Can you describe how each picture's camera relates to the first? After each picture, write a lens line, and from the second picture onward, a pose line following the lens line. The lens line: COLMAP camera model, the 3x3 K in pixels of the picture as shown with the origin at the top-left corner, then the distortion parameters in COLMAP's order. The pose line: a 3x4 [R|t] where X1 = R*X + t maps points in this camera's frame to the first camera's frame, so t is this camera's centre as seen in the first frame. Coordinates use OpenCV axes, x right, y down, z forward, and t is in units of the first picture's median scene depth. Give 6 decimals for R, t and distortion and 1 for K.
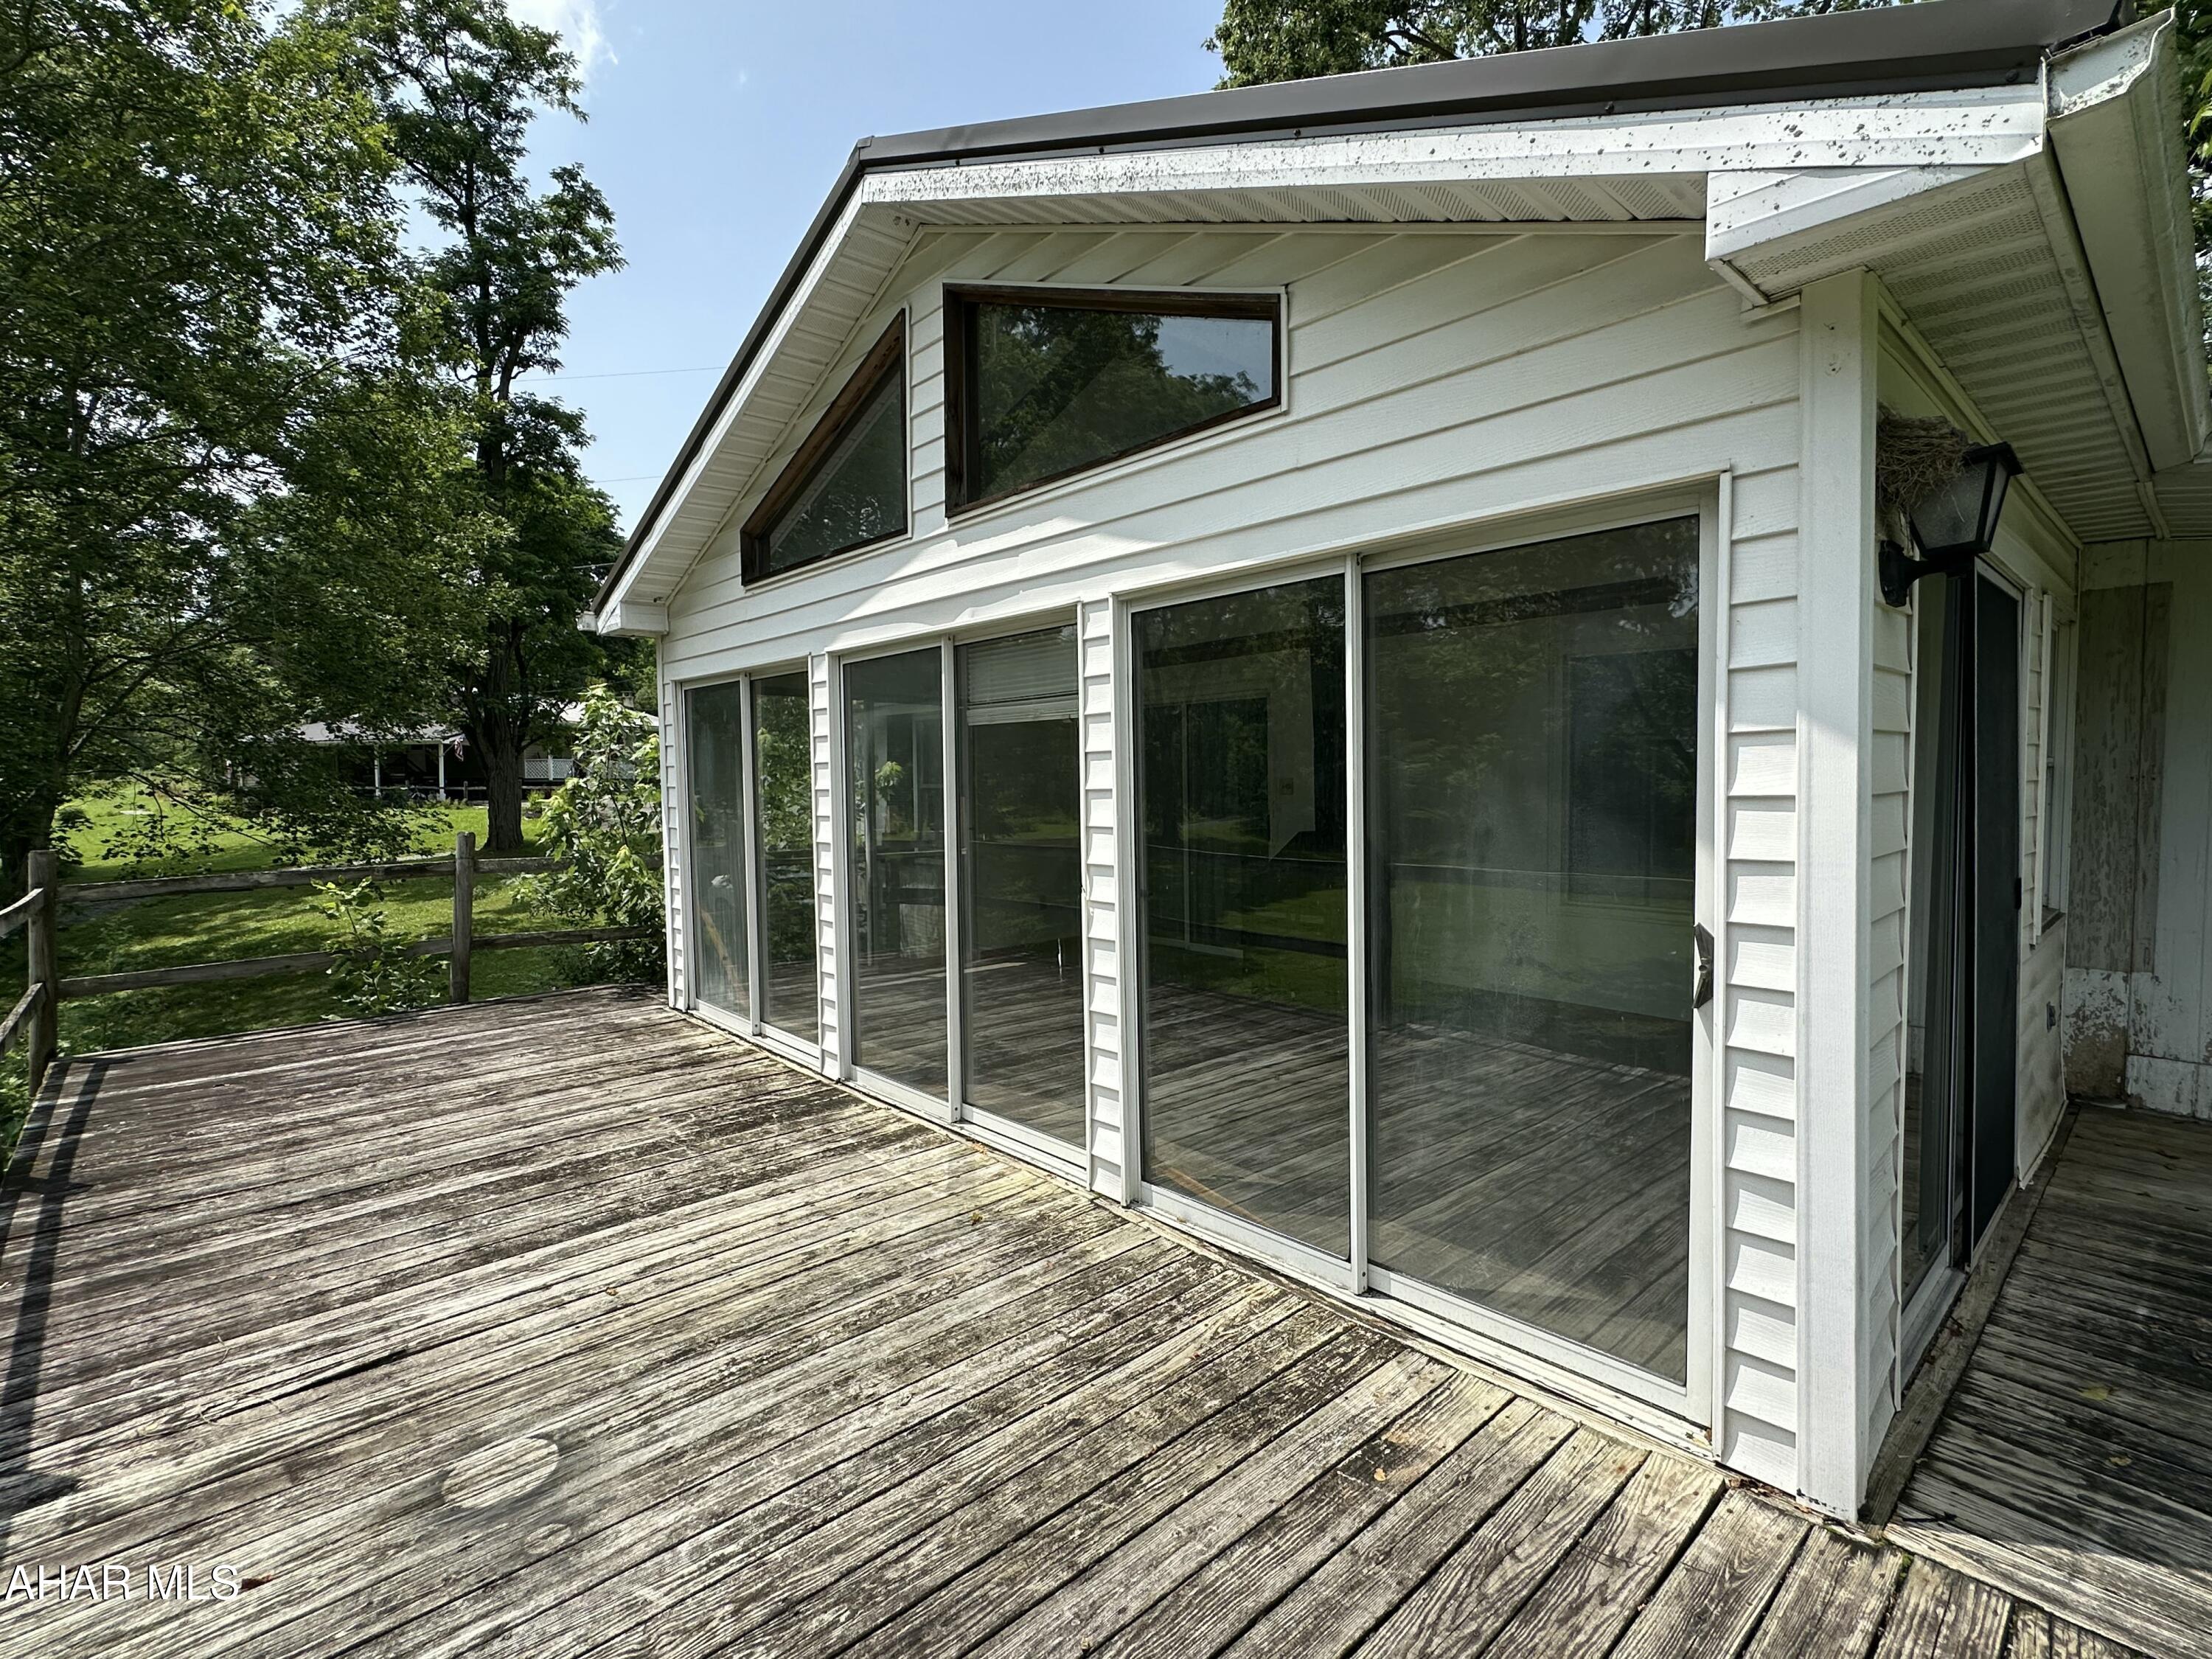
lens RADIAL K [[1038.6, 0, 1106.0], [0, 1038.6, 829.5], [0, 0, 1]] dist [0.000757, -0.000002]
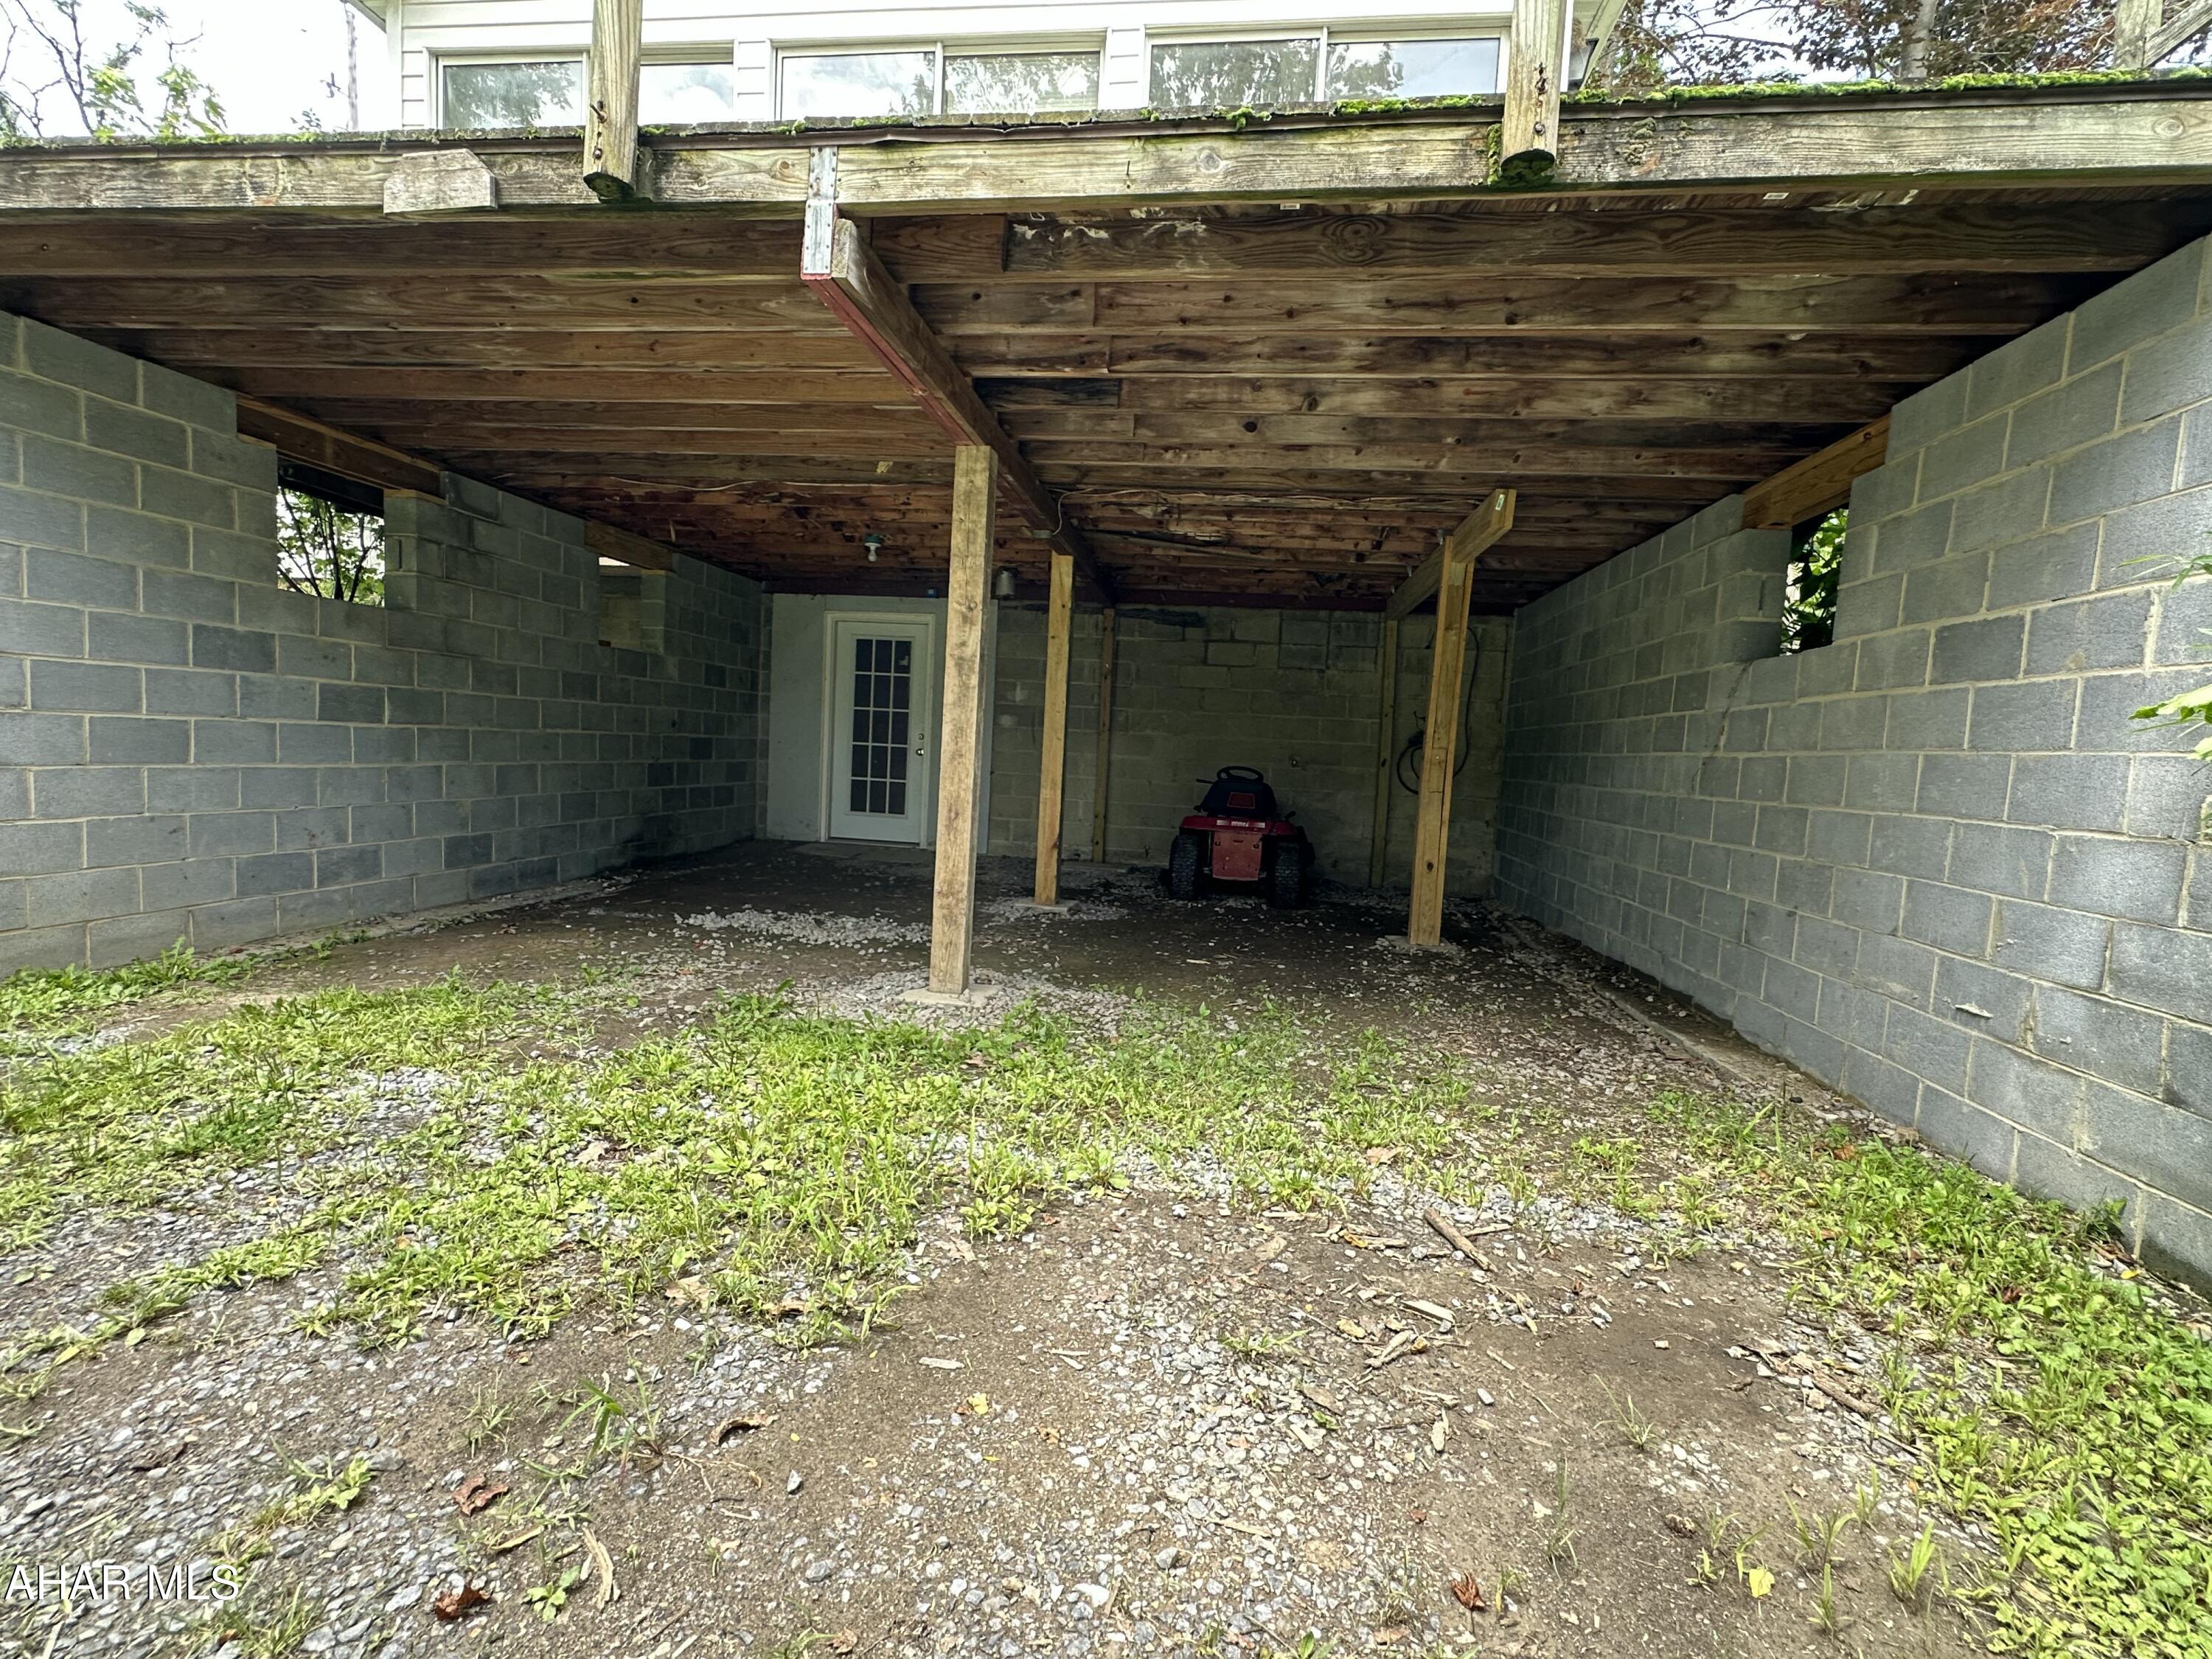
lens RADIAL K [[1038.3, 0, 1108.2], [0, 1038.3, 831.0], [0, 0, 1]] dist [0.000715, -0.000050]
pose [[0.762955, 0.002775, 0.646446, -0.396138], [-0.033940, 0.998784, 0.035769, 0.351419], [-0.645560, -0.049230, 0.762121, -0.068297]]
